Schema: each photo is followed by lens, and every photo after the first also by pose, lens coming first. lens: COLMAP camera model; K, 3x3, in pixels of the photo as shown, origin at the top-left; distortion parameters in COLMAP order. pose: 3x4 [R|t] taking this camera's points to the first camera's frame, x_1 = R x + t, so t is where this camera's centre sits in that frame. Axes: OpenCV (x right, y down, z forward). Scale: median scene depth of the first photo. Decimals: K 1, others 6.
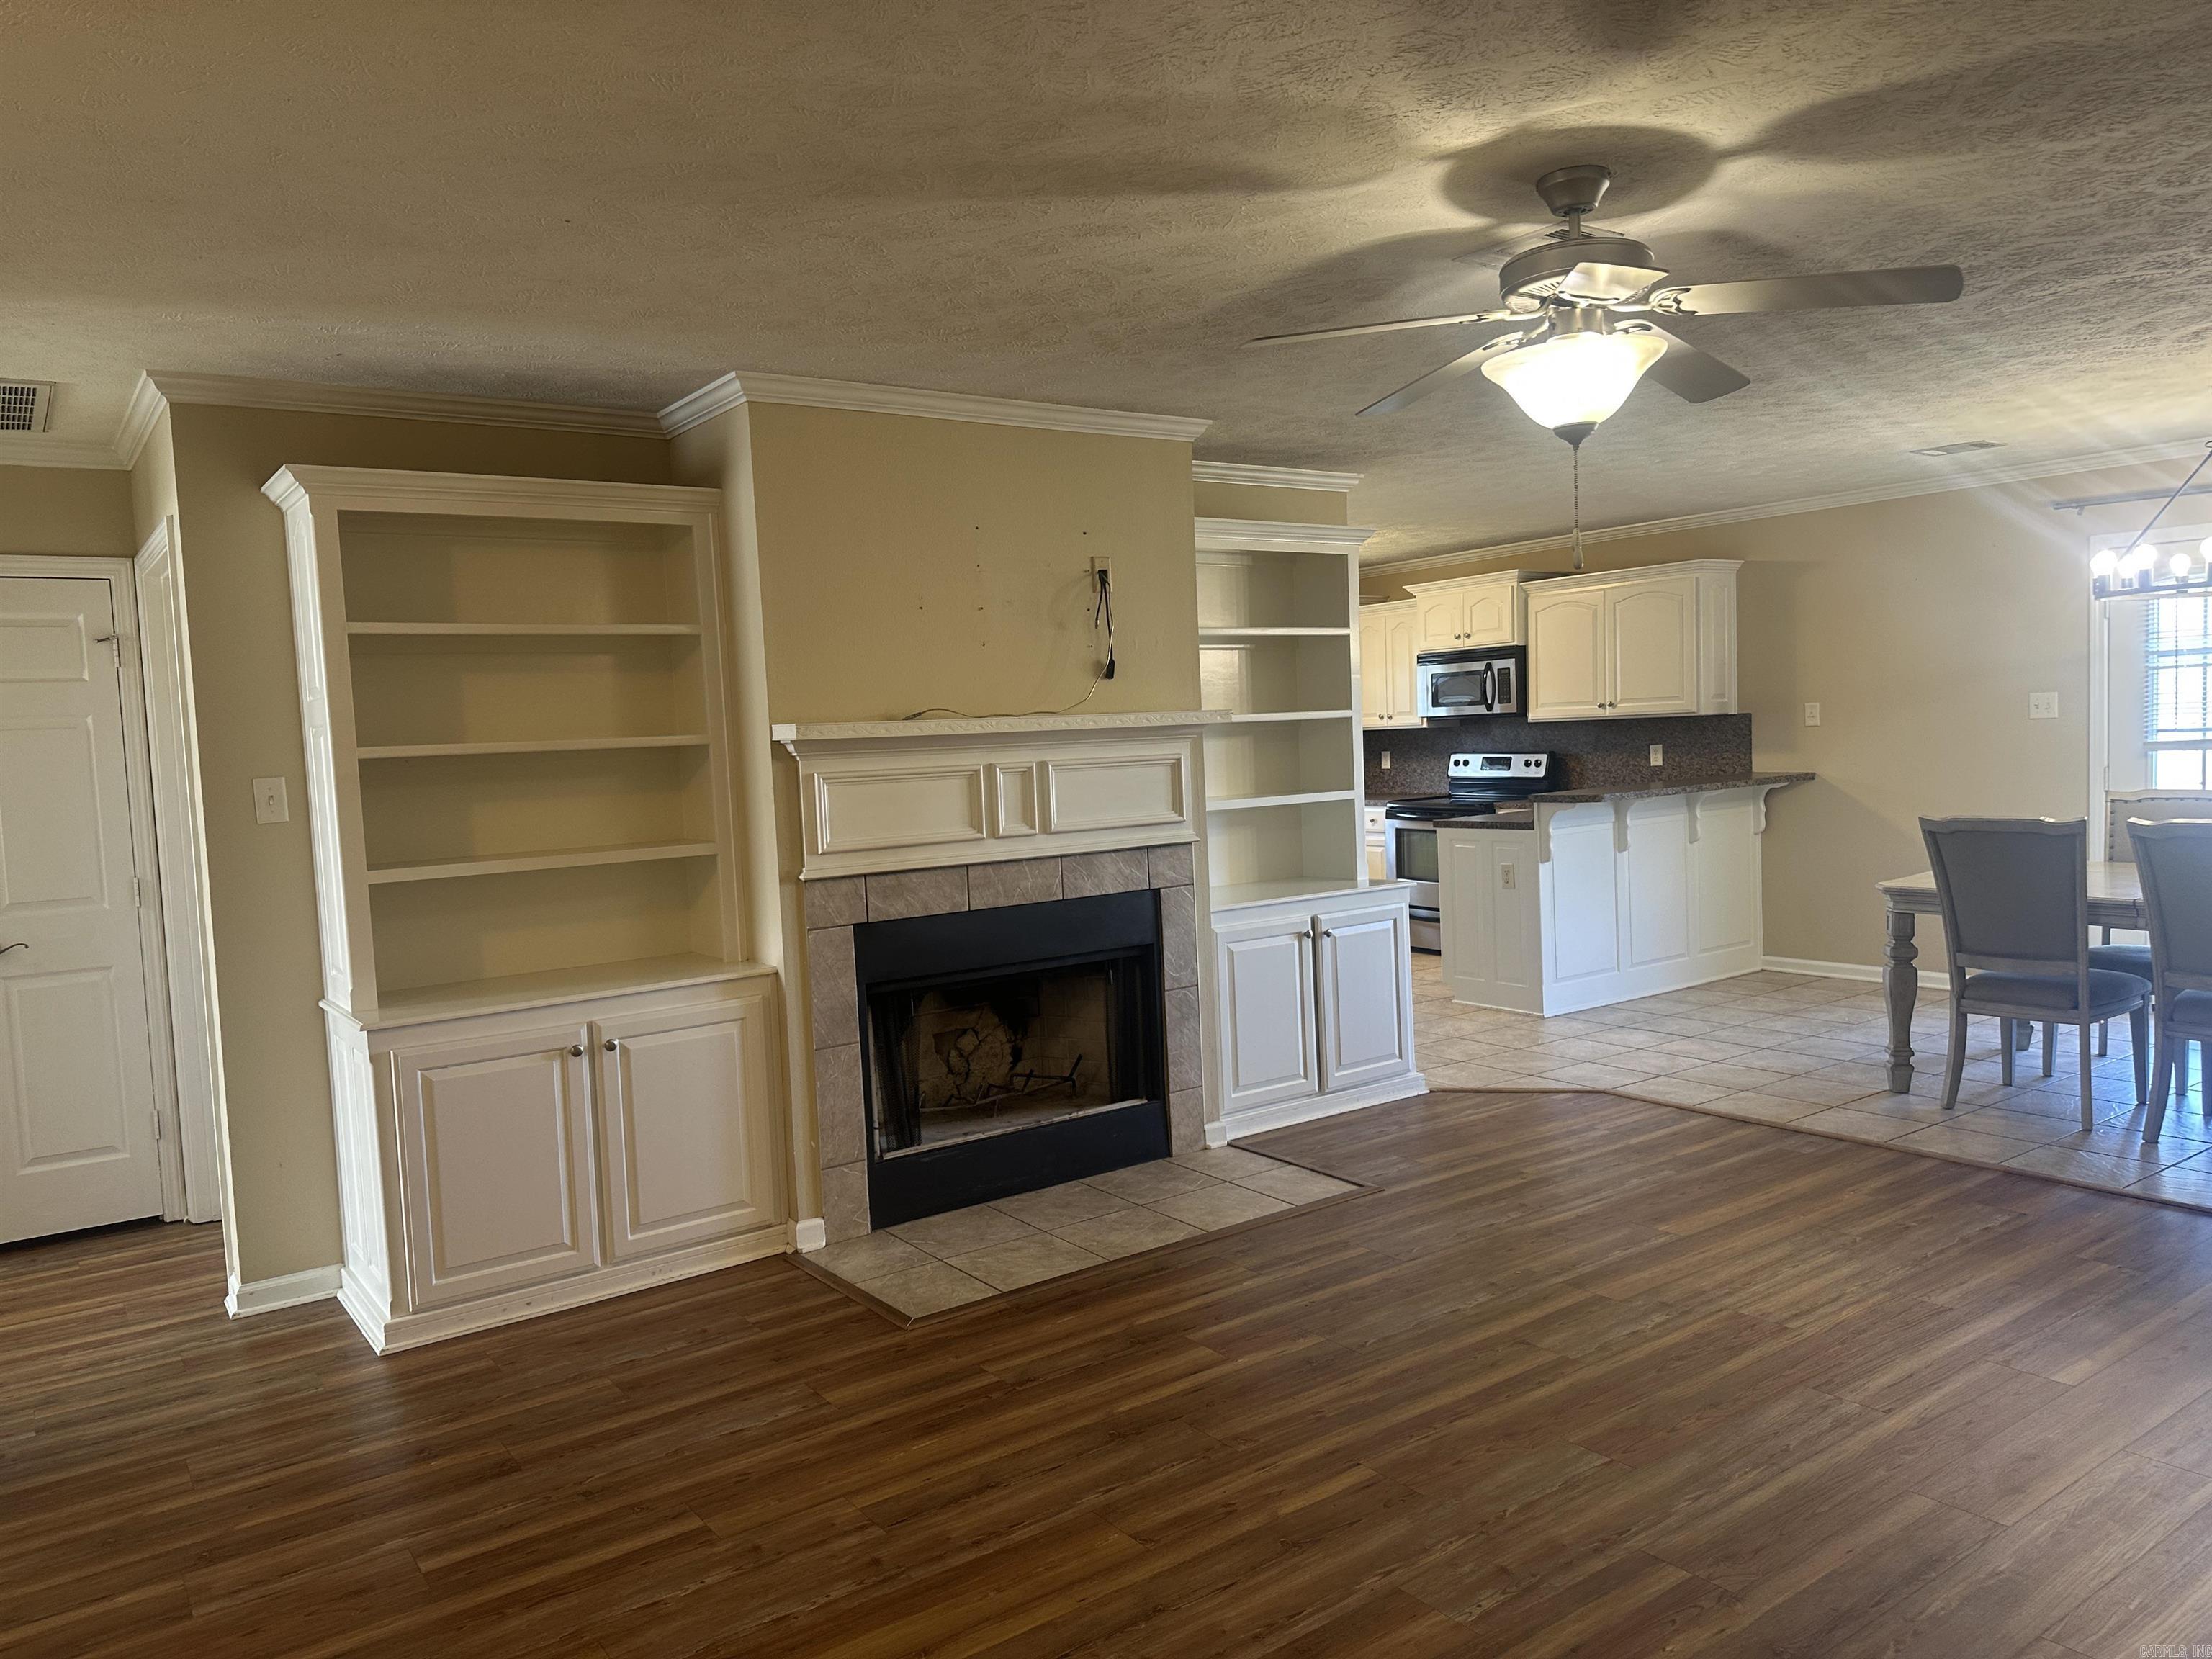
lens RADIAL K [[1533.2, 0, 1089.8], [0, 1533.2, 825.6], [0, 0, 1]] dist [0.133352, -0.207261]
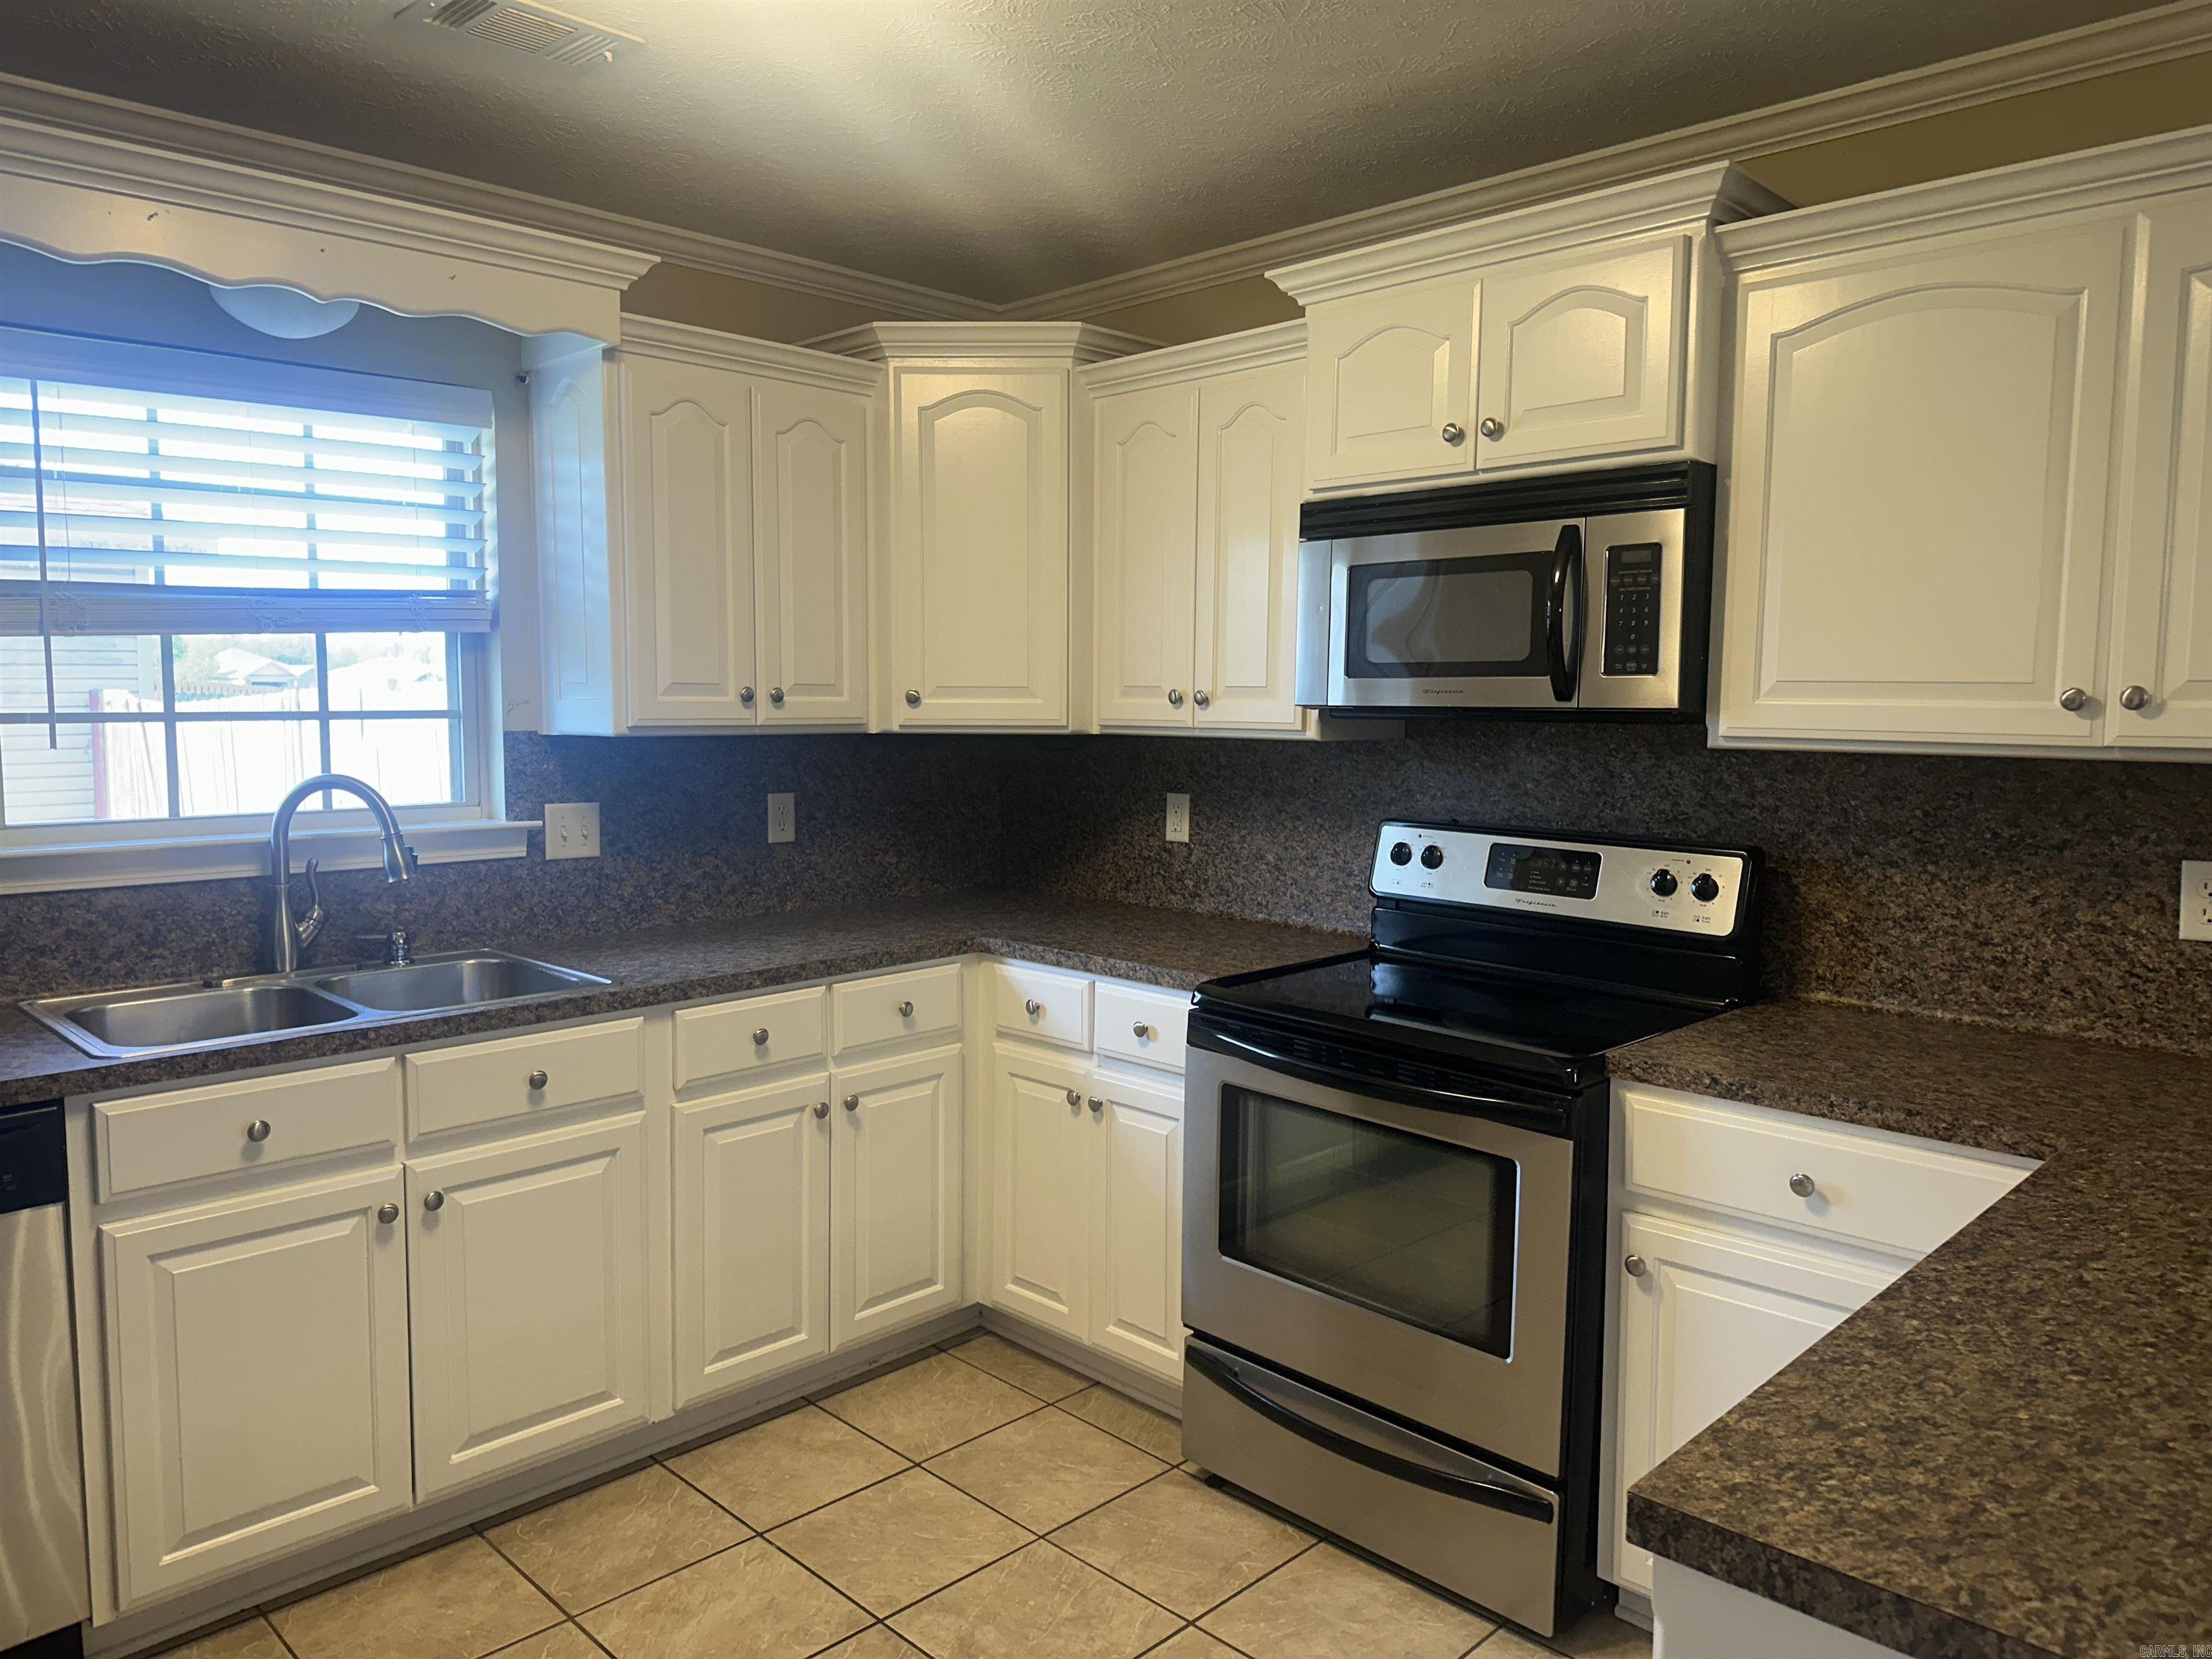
lens RADIAL K [[1533.2, 0, 1089.8], [0, 1533.2, 825.6], [0, 0, 1]] dist [0.133352, -0.207261]
pose [[0.985680, 0.032543, 0.165459, 0.193009], [-0.036676, 0.999085, 0.021983, -0.082088], [-0.164593, -0.027737, 0.985972, 1.113710]]
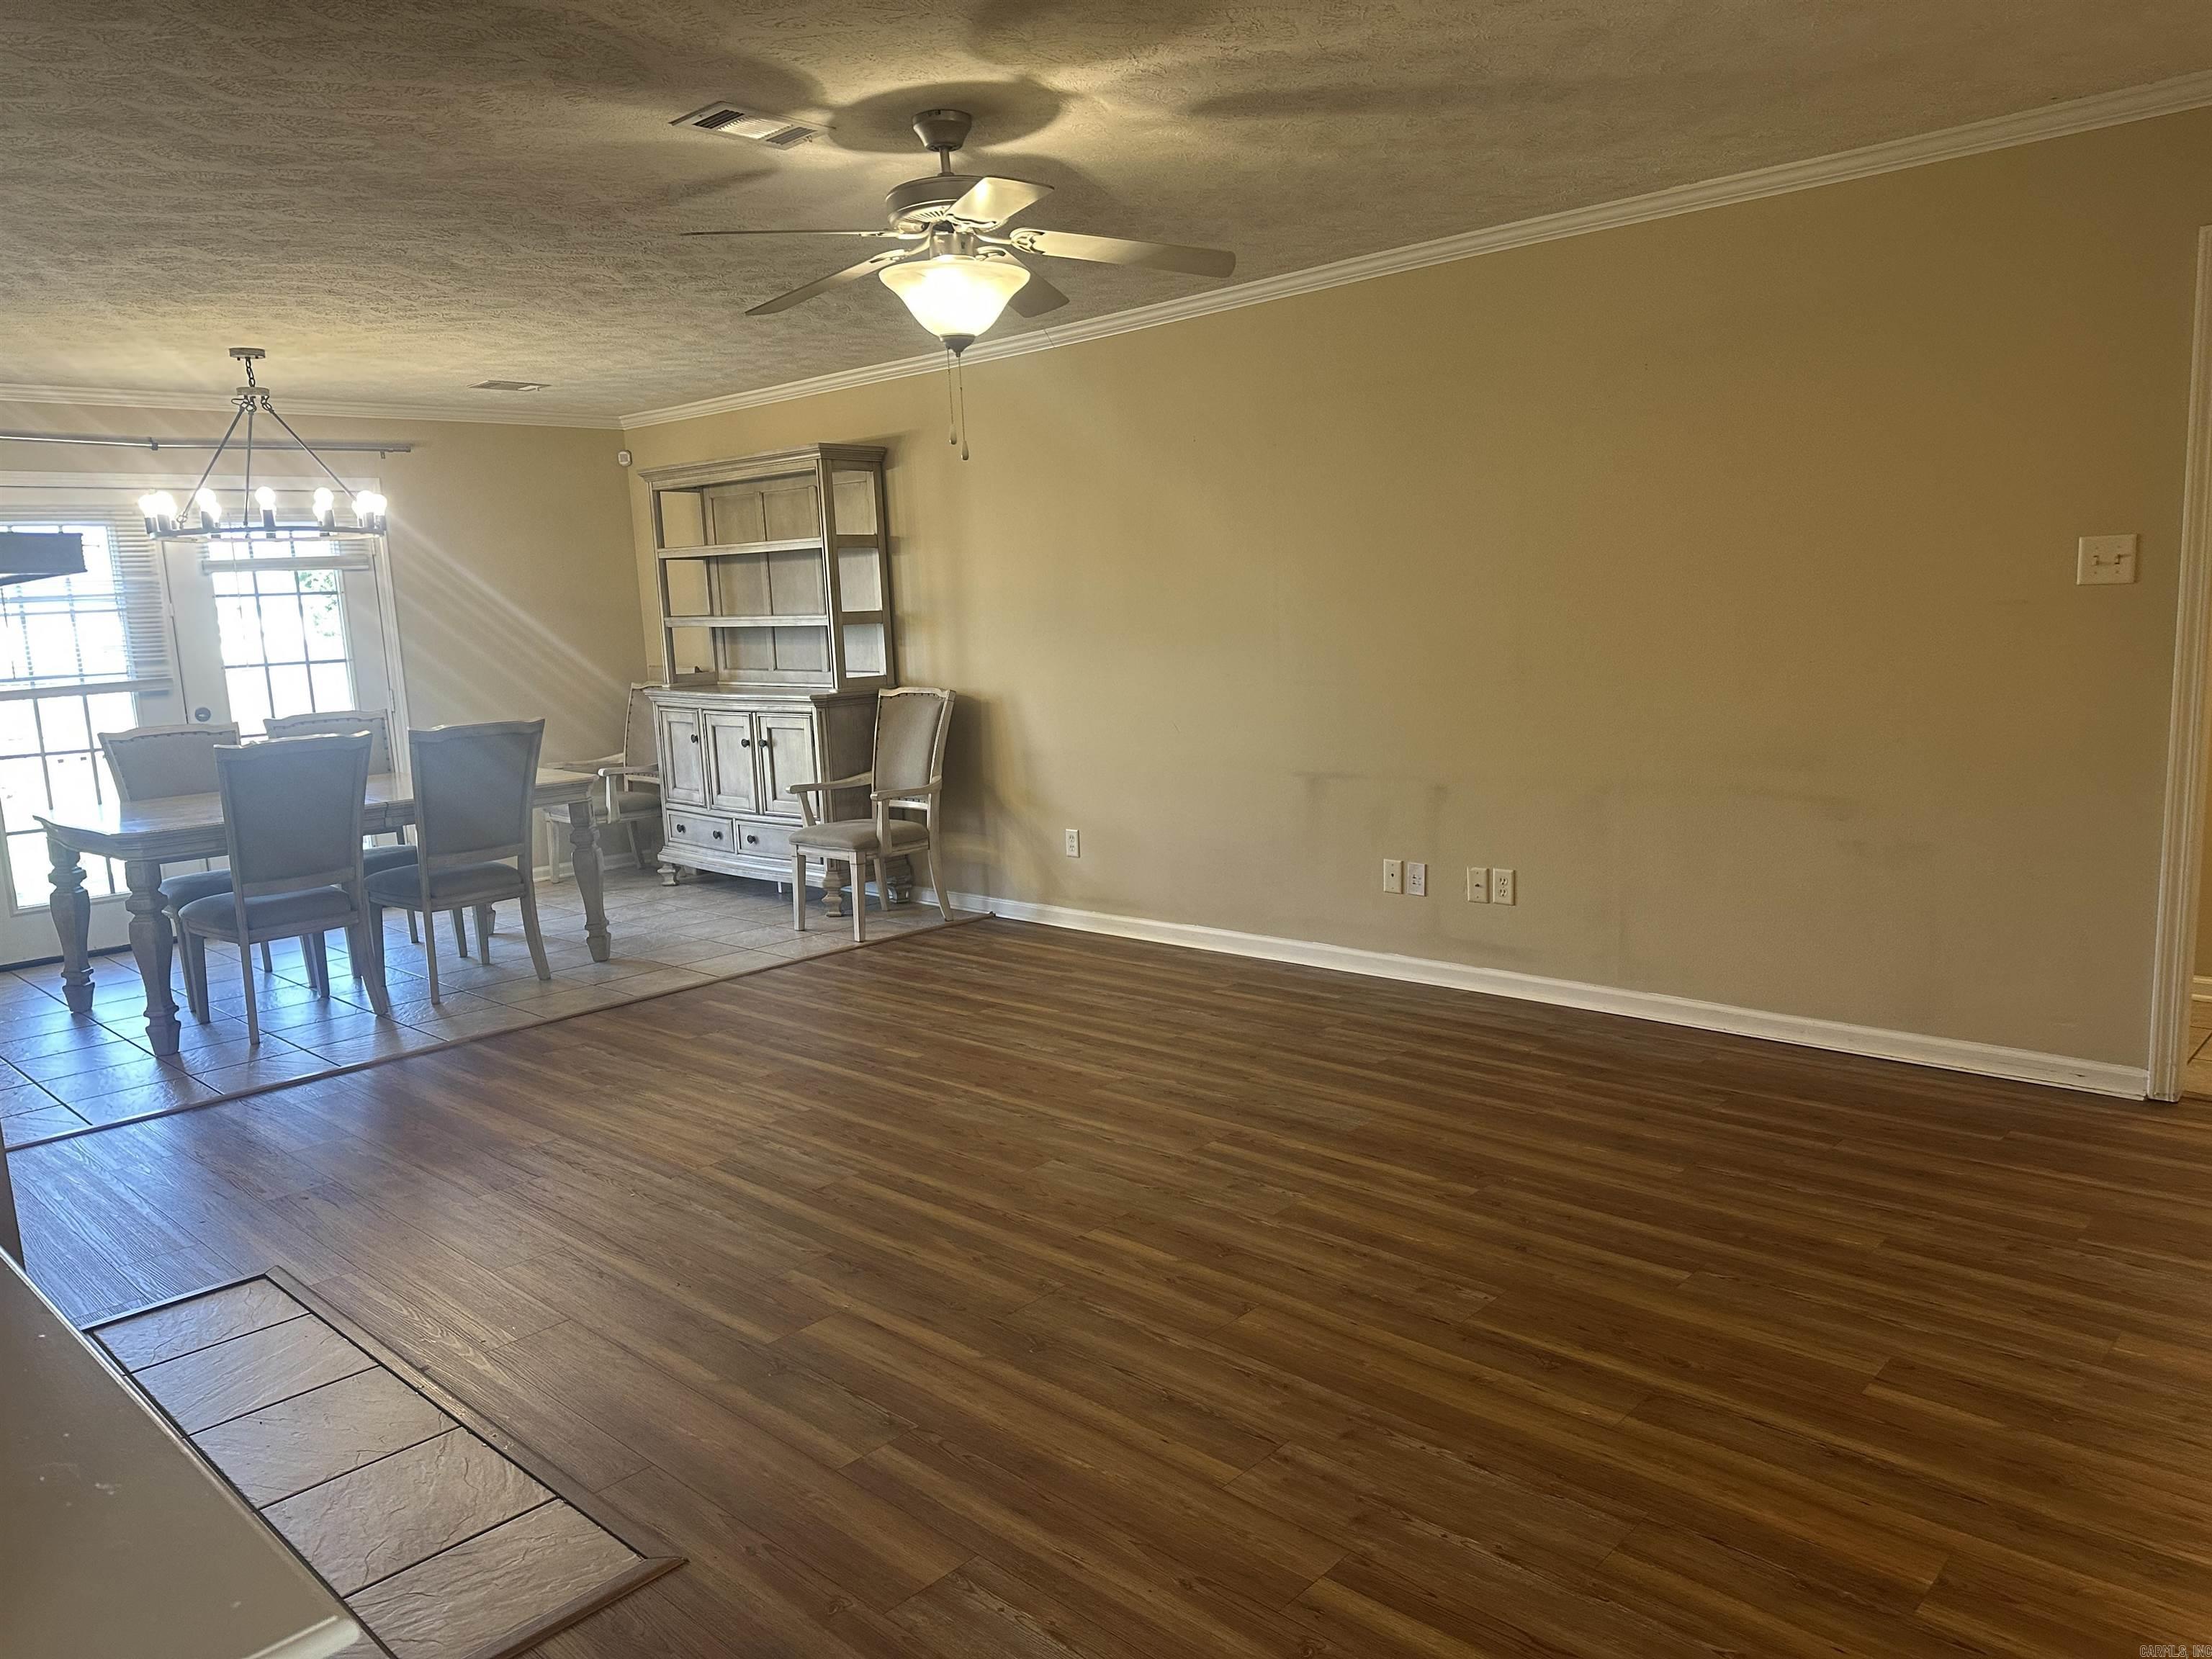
lens RADIAL K [[1533.2, 0, 1089.8], [0, 1533.2, 825.6], [0, 0, 1]] dist [0.133352, -0.207261]
pose [[-0.184484, -0.087884, 0.978898, -0.438628], [0.111156, 0.987738, 0.109626, -0.003079], [-0.976530, 0.129035, -0.172453, 0.561569]]
